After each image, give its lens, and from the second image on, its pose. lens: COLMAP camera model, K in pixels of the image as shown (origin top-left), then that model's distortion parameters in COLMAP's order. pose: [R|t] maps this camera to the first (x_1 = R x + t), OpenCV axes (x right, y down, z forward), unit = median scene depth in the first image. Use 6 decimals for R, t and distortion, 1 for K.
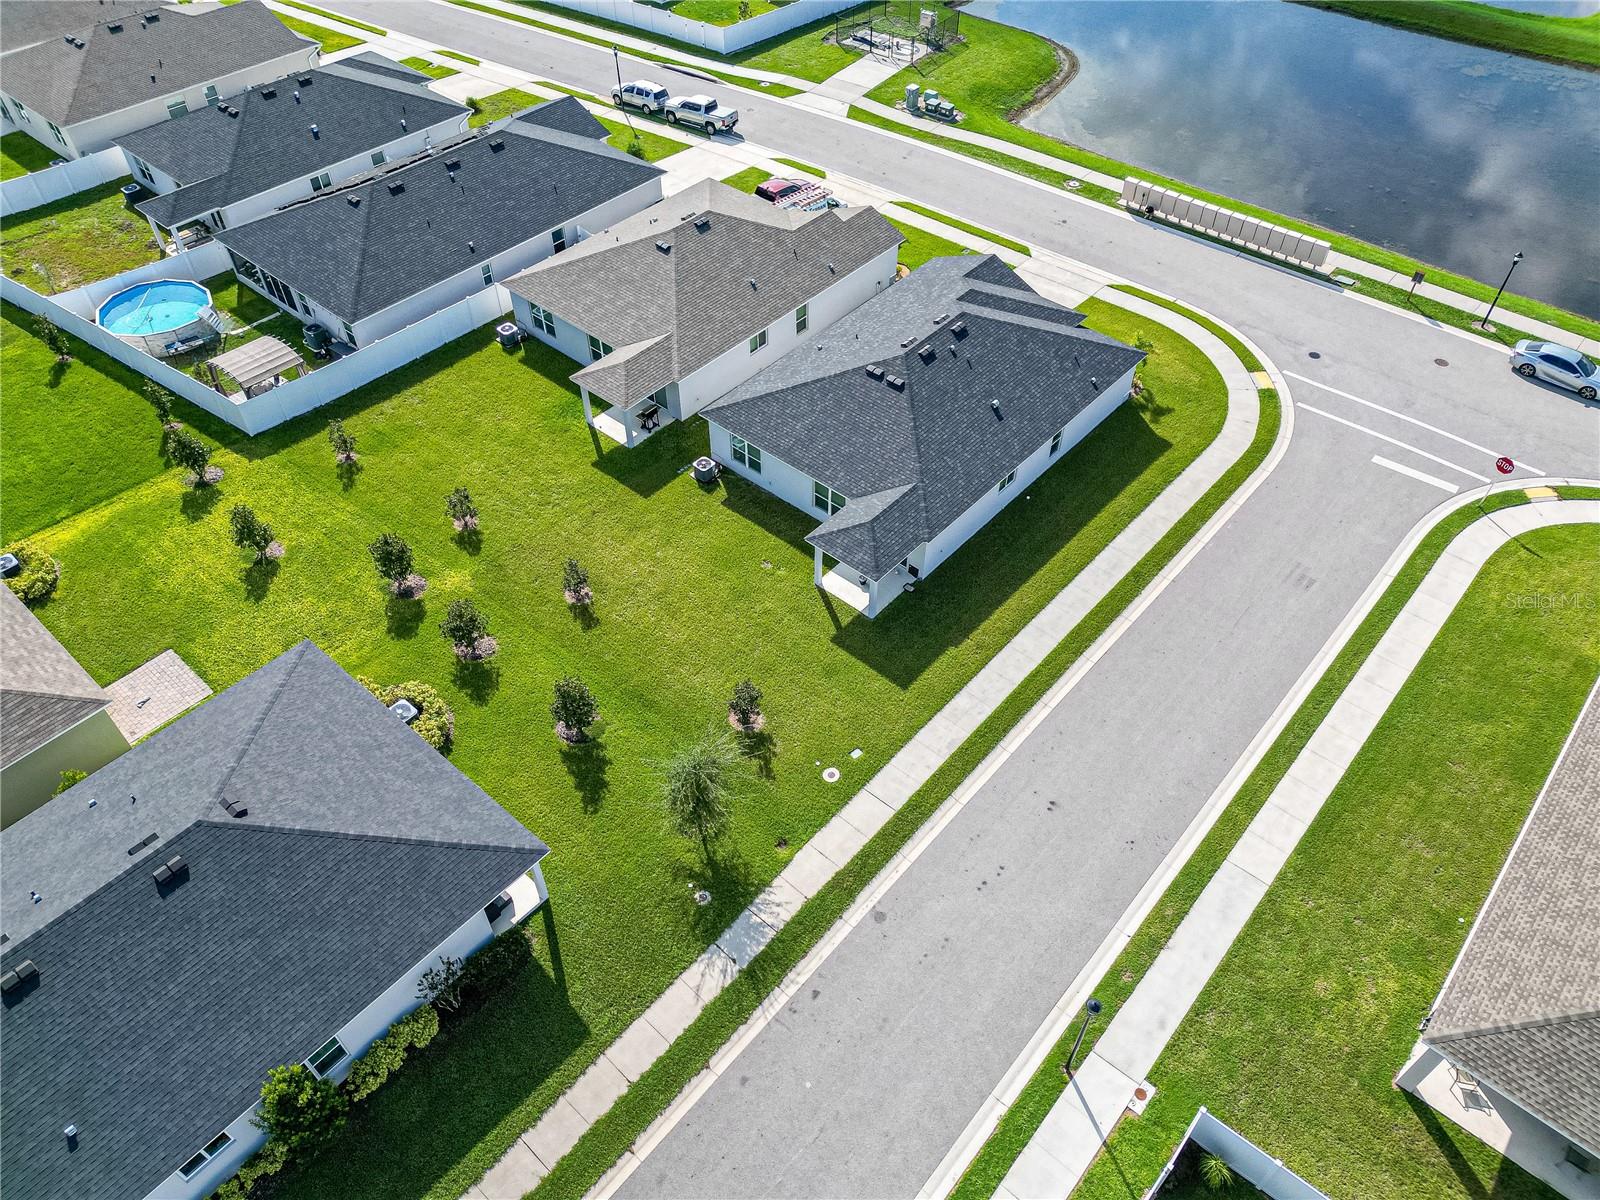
lens RADIAL K [[1121.4, 0, 800.0], [0, 1121.4, 600.0], [0, 0, 1]] dist [0.078902, -0.096407]
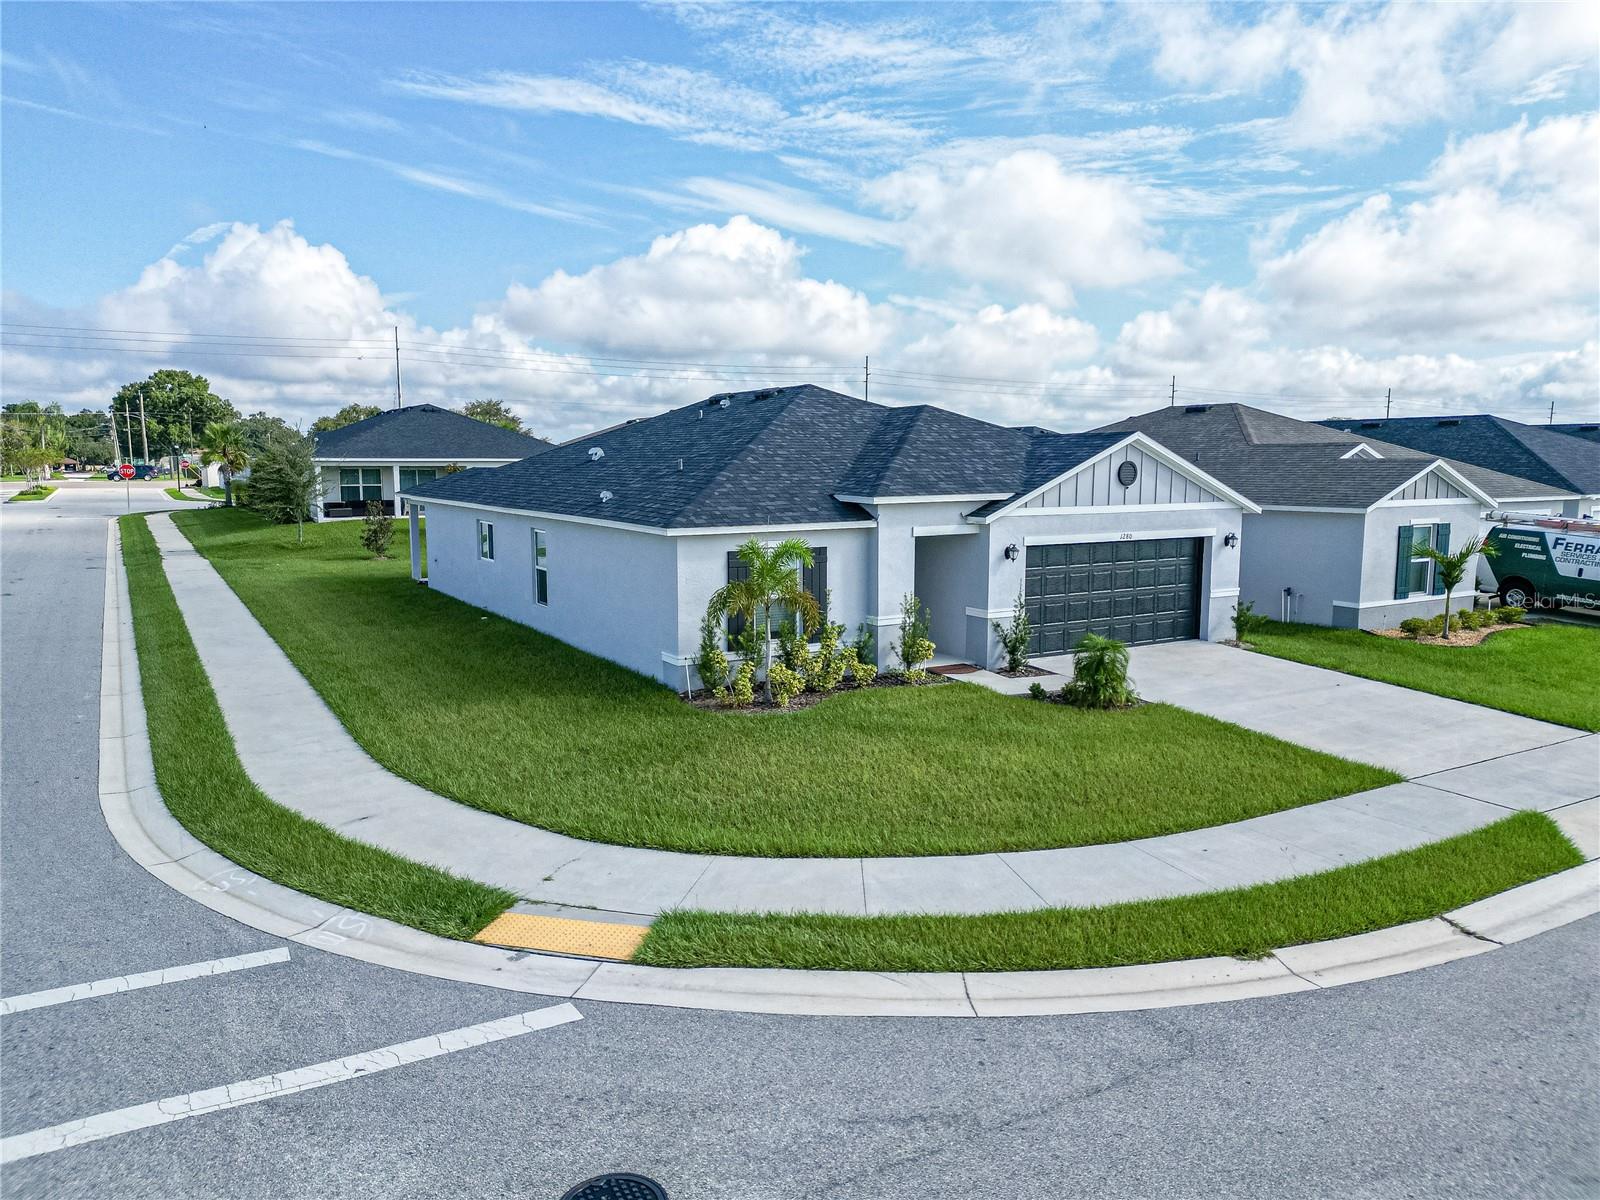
lens RADIAL K [[1121.4, 0, 800.0], [0, 1121.4, 600.0], [0, 0, 1]] dist [0.078902, -0.096407]
pose [[-0.308801, 0.118992, -0.943654, 0.623830], [-0.686894, 0.658360, 0.307796, -0.343210], [0.657890, 0.743238, -0.121567, 1.131143]]
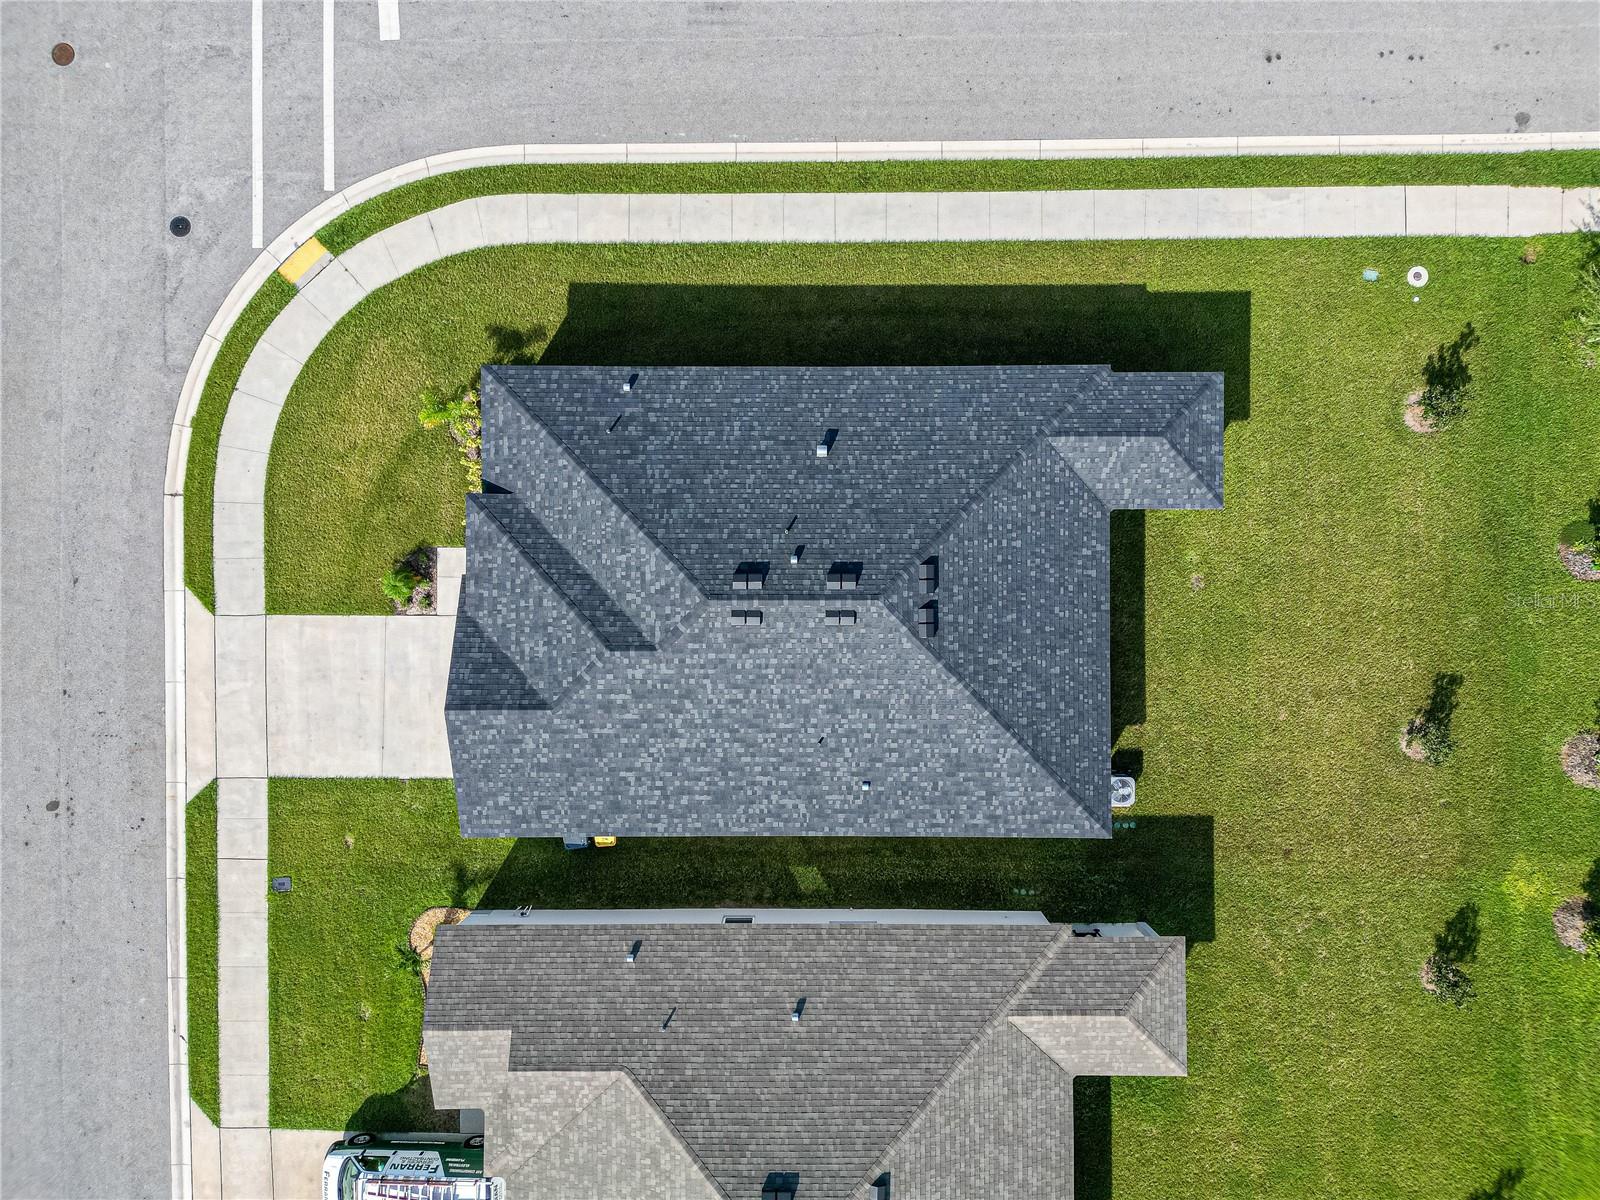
lens RADIAL K [[1121.4, 0, 800.0], [0, 1121.4, 600.0], [0, 0, 1]] dist [0.078902, -0.096407]
pose [[-0.657914, -0.753011, 0.011059, 0.108458], [0.550135, -0.470527, 0.689895, -0.613916], [-0.514296, 0.459976, 0.723825, 0.578916]]
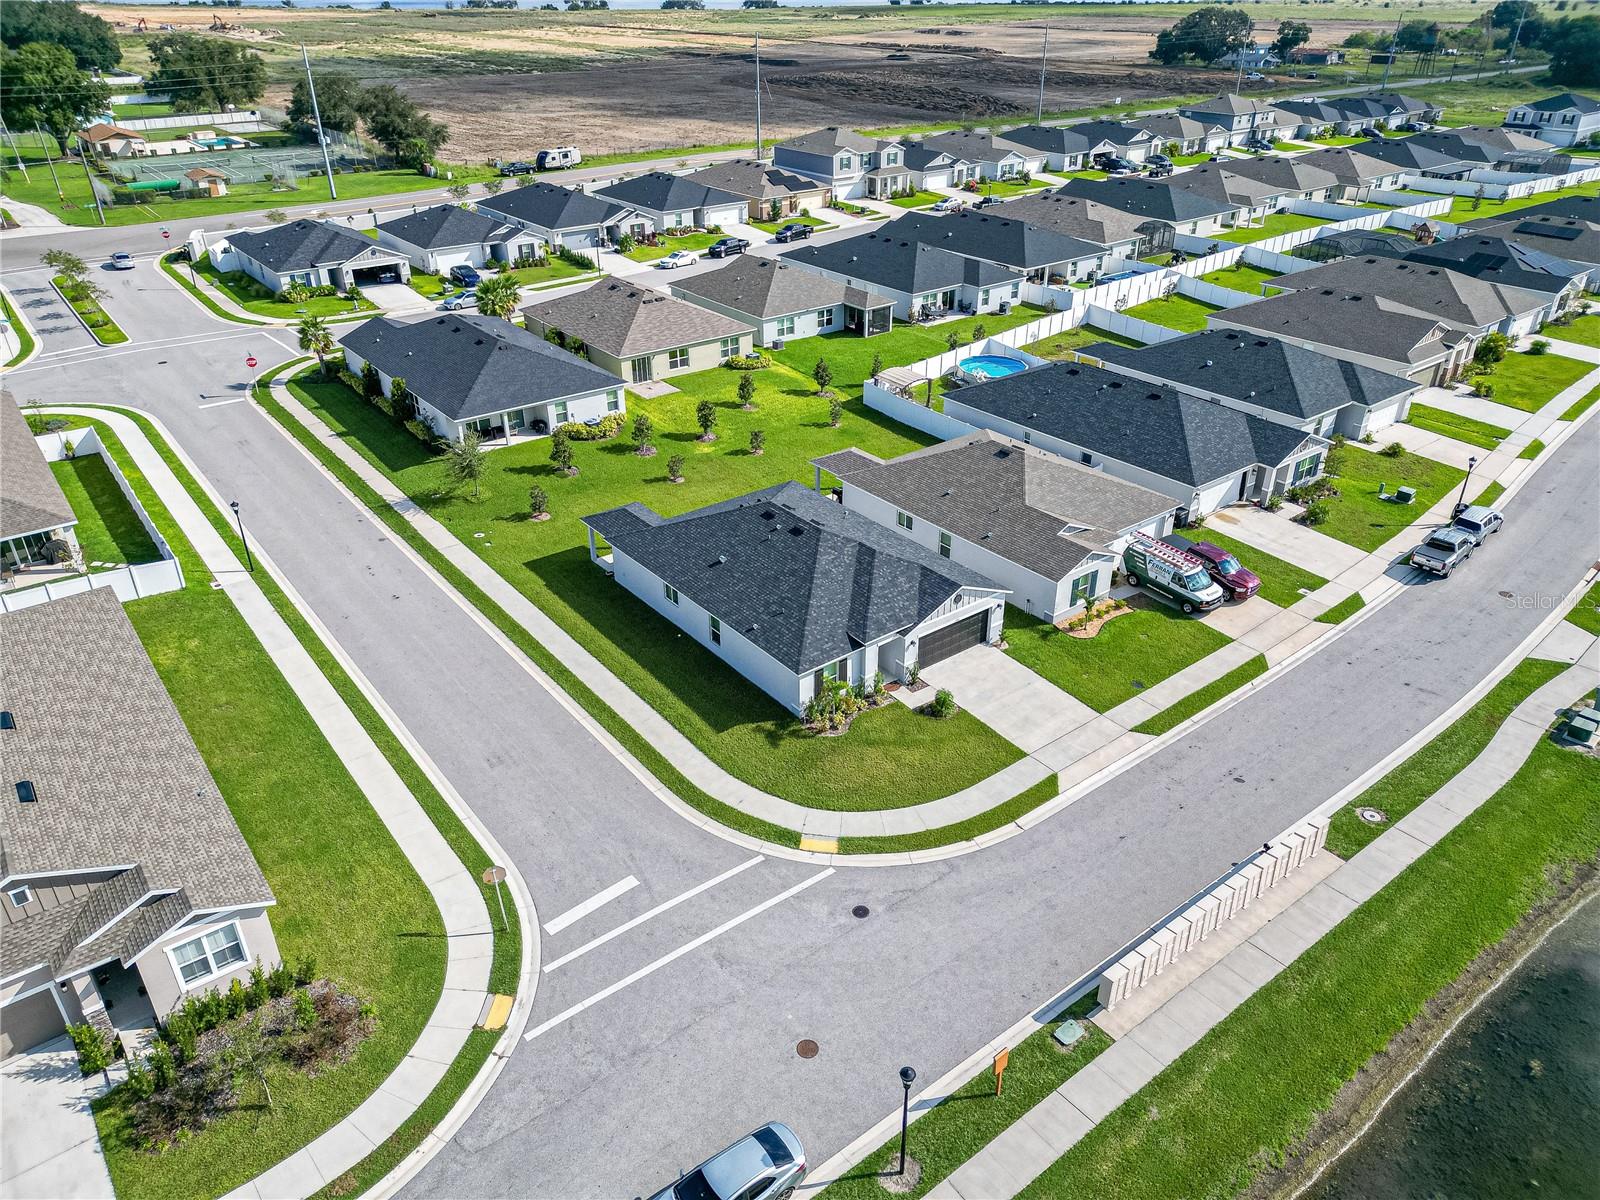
lens RADIAL K [[1121.4, 0, 800.0], [0, 1121.4, 600.0], [0, 0, 1]] dist [0.078902, -0.096407]
pose [[-0.193898, 0.479516, -0.855843, 1.105272], [-0.705915, 0.537613, 0.461147, -0.702546], [0.681240, 0.693568, 0.234255, 0.783860]]
